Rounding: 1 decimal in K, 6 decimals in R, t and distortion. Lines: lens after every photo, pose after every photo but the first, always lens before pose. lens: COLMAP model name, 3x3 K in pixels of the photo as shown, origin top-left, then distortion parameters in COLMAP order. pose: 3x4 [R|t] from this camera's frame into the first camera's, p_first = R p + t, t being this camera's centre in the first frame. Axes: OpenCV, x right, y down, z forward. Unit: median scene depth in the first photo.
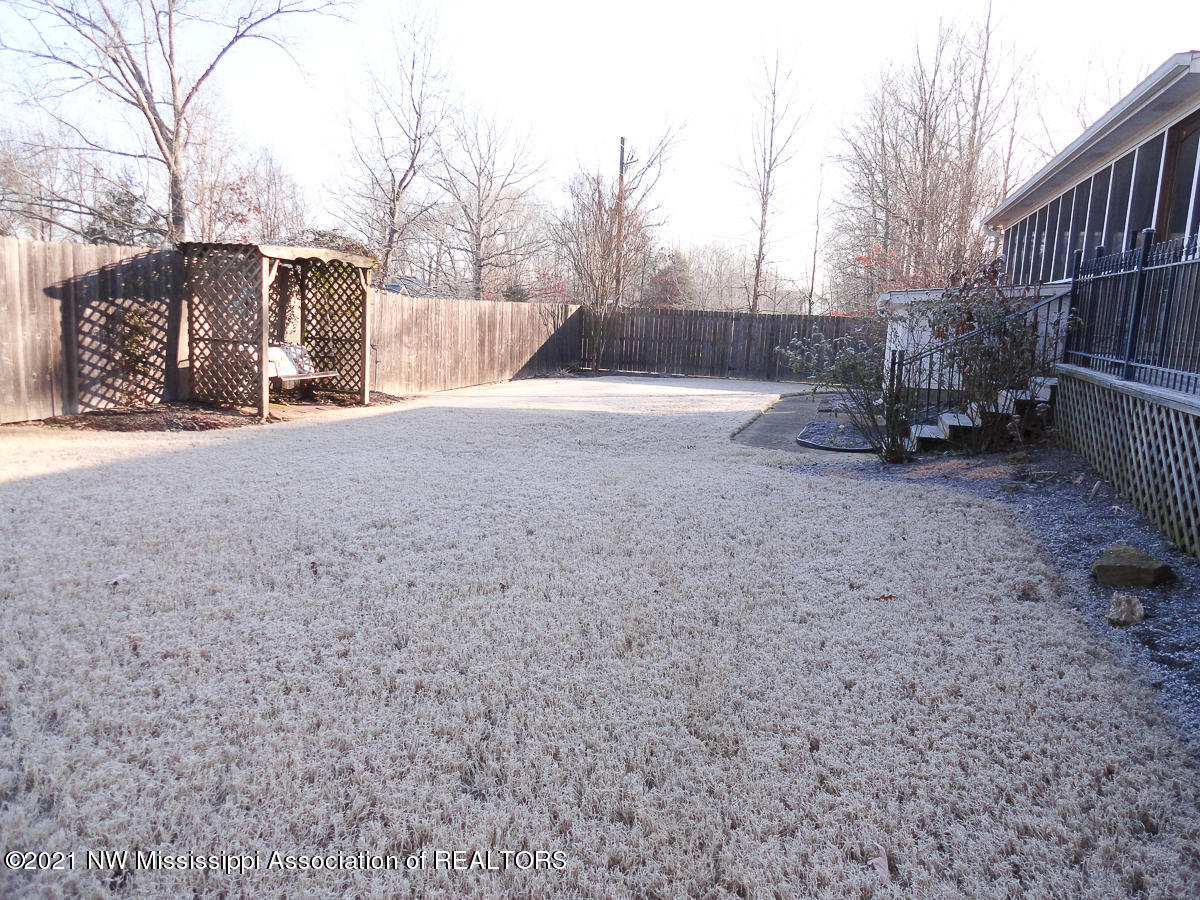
lens RADIAL K [[835.6, 0, 601.1], [0, 835.6, 449.8], [0, 0, 1]] dist [0.008853, 0.008335]
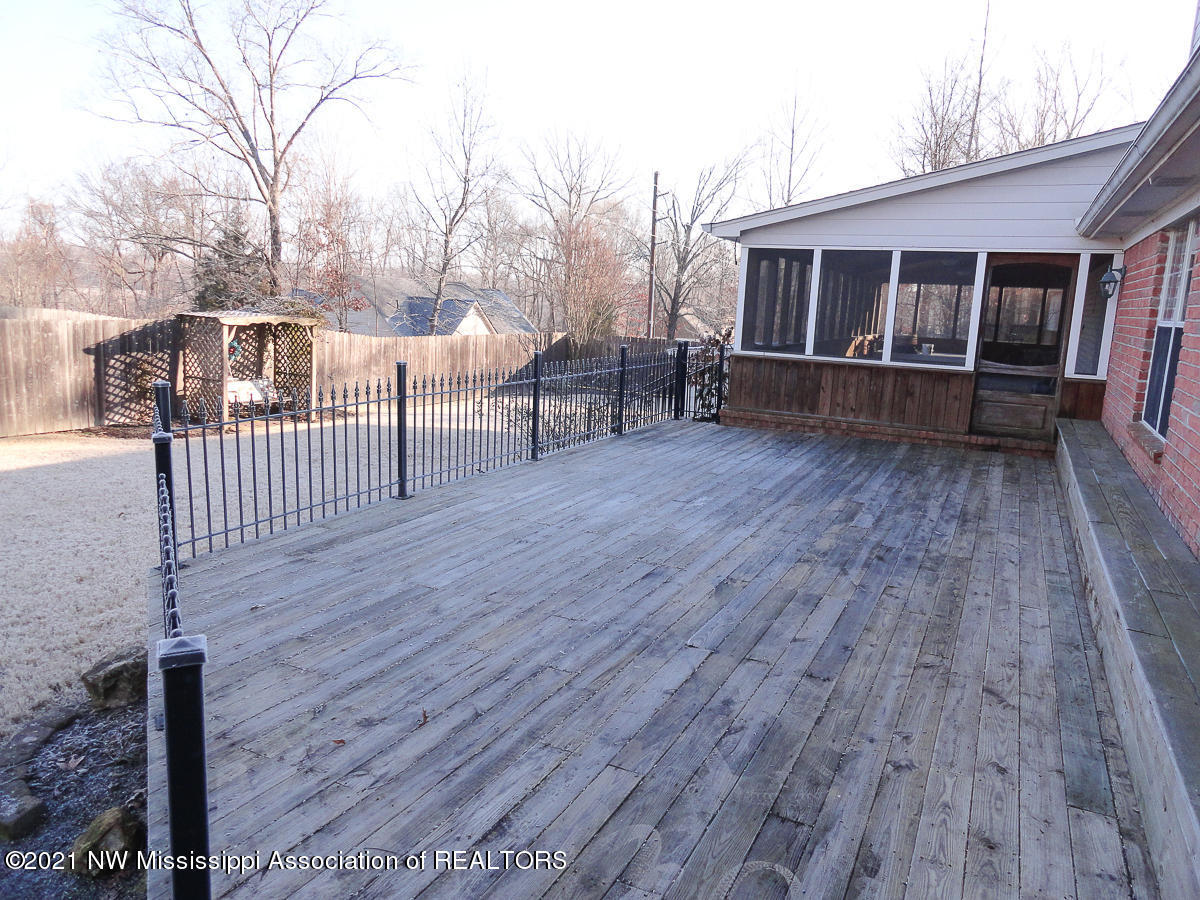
lens RADIAL K [[835.6, 0, 598.7], [0, 835.6, 449.7], [0, 0, 1]] dist [0.008853, 0.008335]
pose [[0.987937, 0.033660, -0.151156, 0.481662], [-0.033513, 0.999432, 0.003526, -0.030486], [0.151189, 0.001582, 0.988504, -0.381240]]
